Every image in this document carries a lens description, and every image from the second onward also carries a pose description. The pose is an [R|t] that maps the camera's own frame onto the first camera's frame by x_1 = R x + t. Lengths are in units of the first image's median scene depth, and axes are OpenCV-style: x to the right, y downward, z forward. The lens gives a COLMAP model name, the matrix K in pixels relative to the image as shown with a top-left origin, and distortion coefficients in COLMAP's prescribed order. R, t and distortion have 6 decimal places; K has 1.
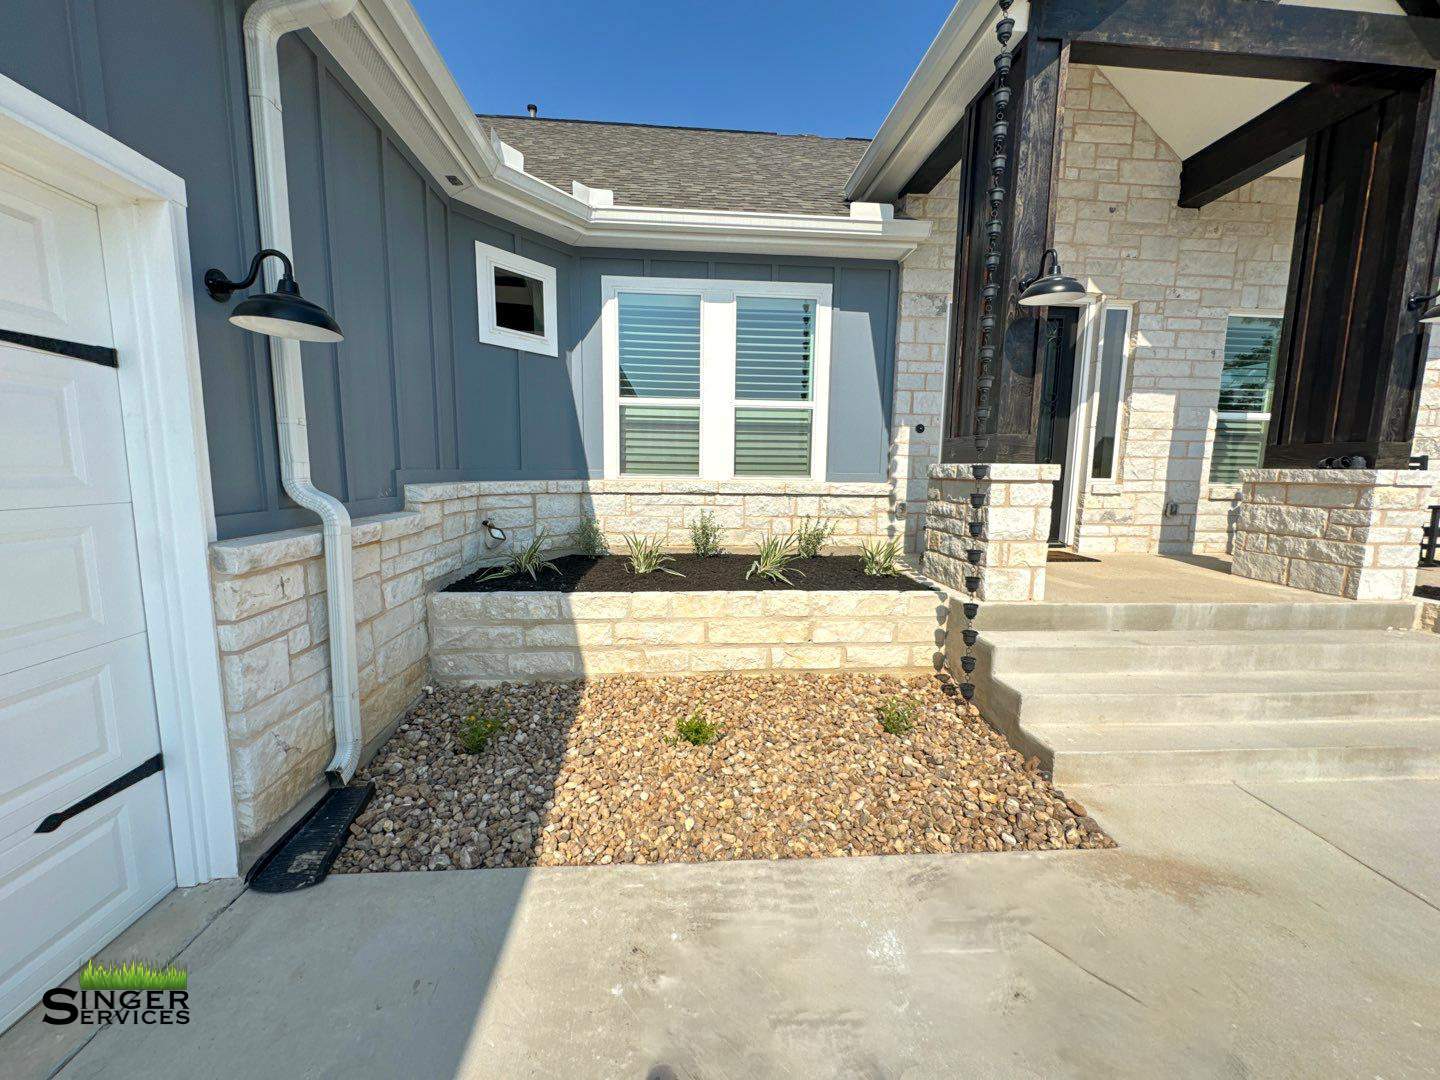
lens RADIAL K [[531.0, 0, 719.6], [0, 531.0, 526.7], [0, 0, 1]] dist [-0.000037, 0.000026]
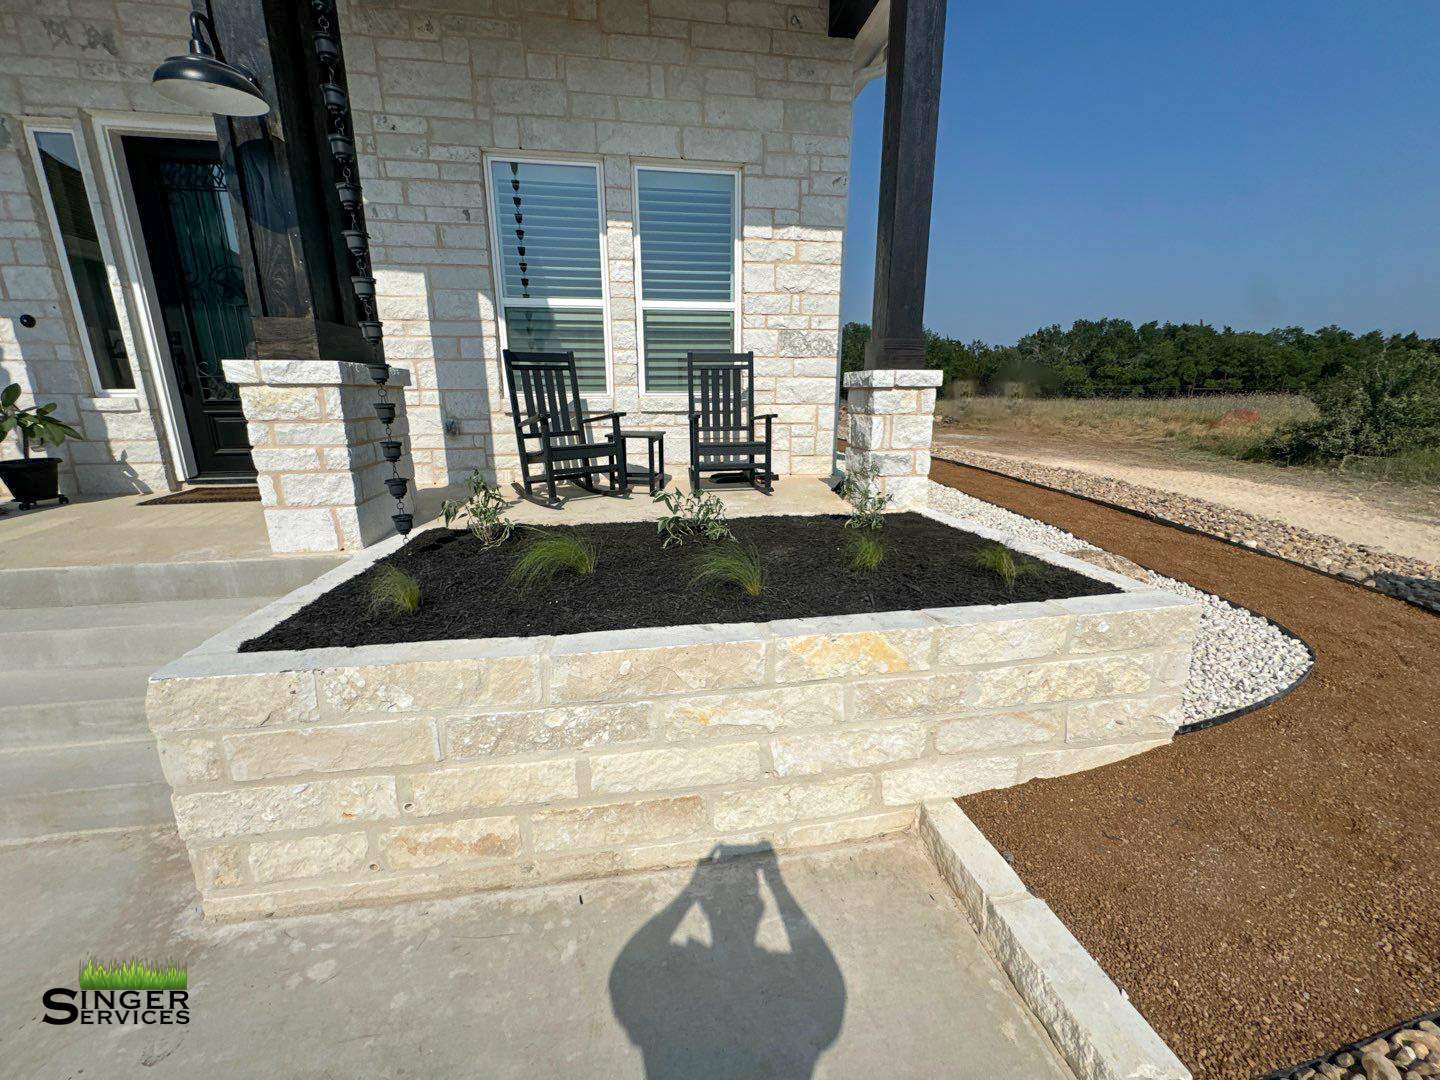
lens RADIAL K [[585.3, 0, 735.2], [0, 585.3, 536.5], [0, 0, 1]] dist [0.000272, -0.000112]
pose [[0.996511, -0.034564, 0.075969, 1.257256], [0.023135, 0.988943, 0.146478, 0.010429], [-0.080192, -0.144209, 0.986293, 0.096580]]
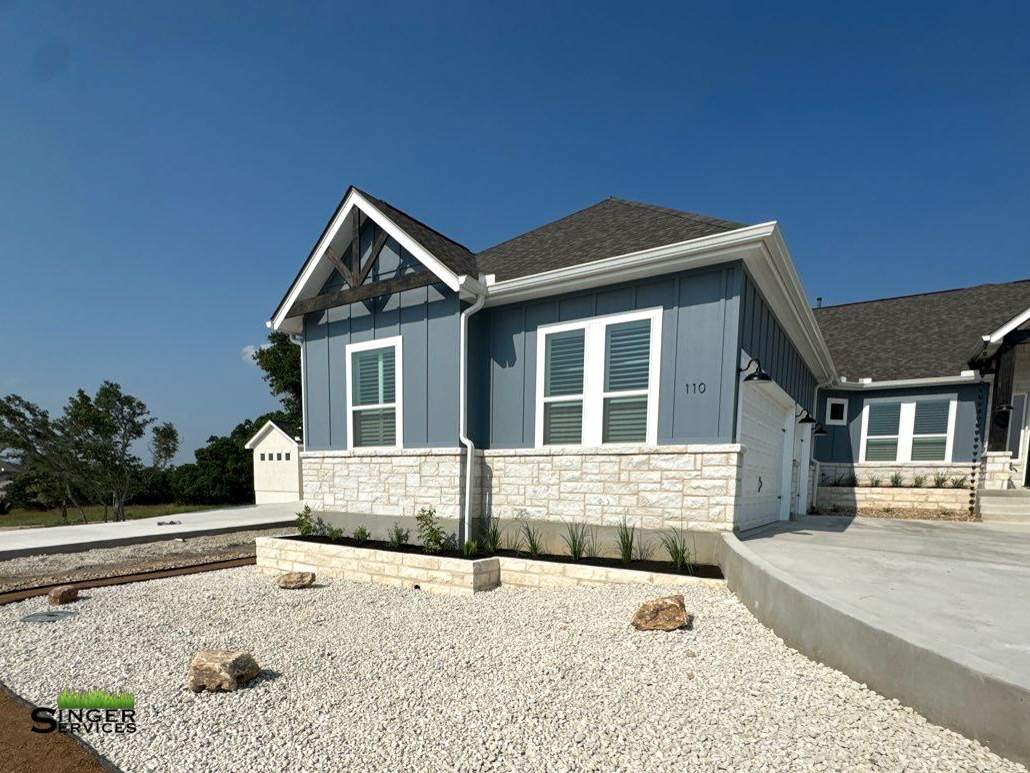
lens RADIAL K [[571.5, 0, 499.4], [0, 571.5, 536.0], [0, 0, 1]] dist [-0.000276, 0.001964]
pose [[0.780849, 0.059322, -0.621897, 0.239516], [-0.074223, 0.997240, 0.001931, 0.479474], [0.620295, 0.044652, 0.783097, -2.849093]]
